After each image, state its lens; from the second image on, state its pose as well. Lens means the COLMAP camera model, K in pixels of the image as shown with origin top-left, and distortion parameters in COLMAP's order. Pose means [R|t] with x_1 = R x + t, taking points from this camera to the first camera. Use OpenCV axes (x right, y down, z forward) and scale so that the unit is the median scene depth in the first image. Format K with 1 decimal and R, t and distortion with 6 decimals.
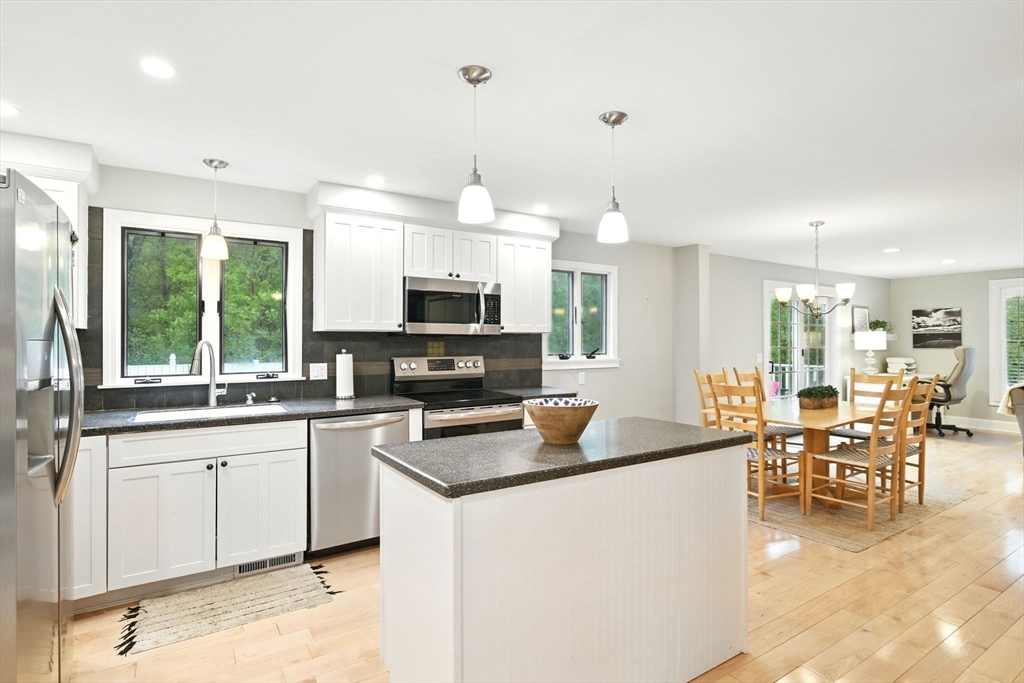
lens RADIAL K [[520.4, 0, 518.3], [0, 520.4, 342.5], [0, 0, 1]] dist [-0.000797, 0.000590]
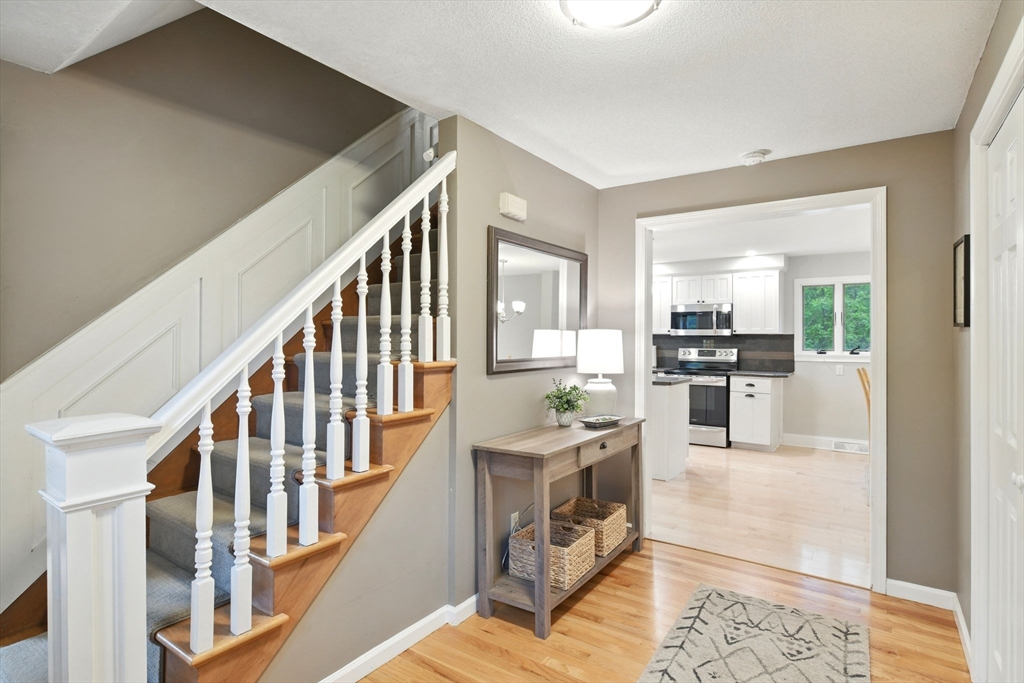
lens RADIAL K [[518.3, 0, 515.7], [0, 518.3, 334.9], [0, 0, 1]] dist [-0.005736, -0.000039]
pose [[0.372629, -0.005850, -0.927962, 1.162070], [-0.006886, 0.999935, -0.009069, 0.002650], [0.927955, 0.009770, 0.372564, -0.206629]]
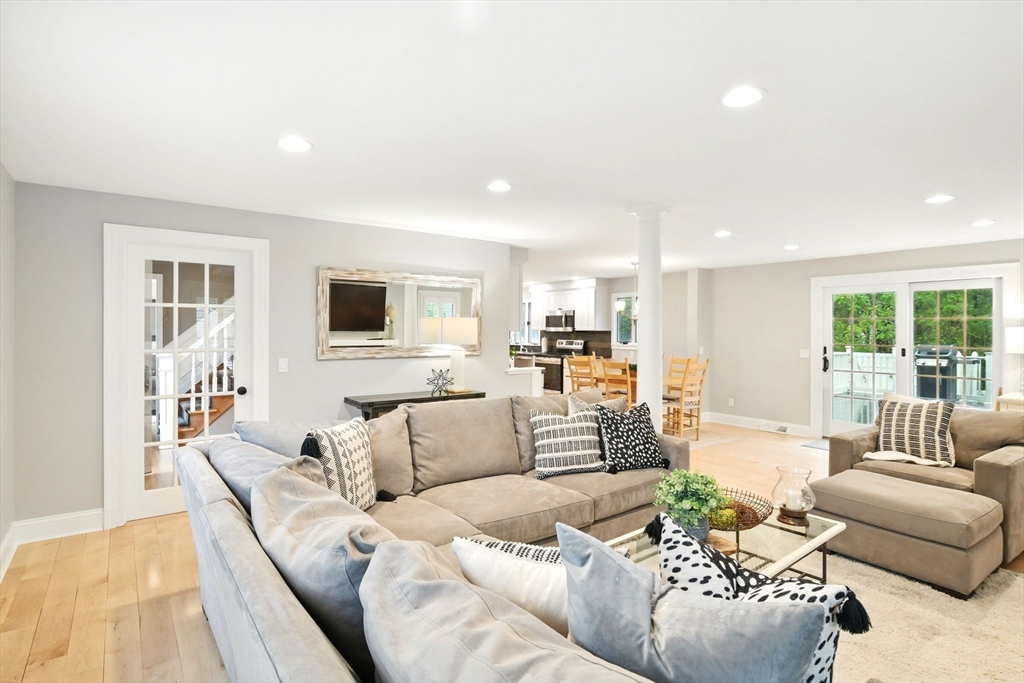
lens RADIAL K [[526.0, 0, 512.8], [0, 526.0, 335.3], [0, 0, 1]] dist [0.003101, 0.000938]
pose [[0.056019, 0.011413, -0.998364, 2.317261], [-0.006279, 0.999919, 0.011079, -0.021272], [0.998410, 0.005648, 0.056086, 0.565971]]
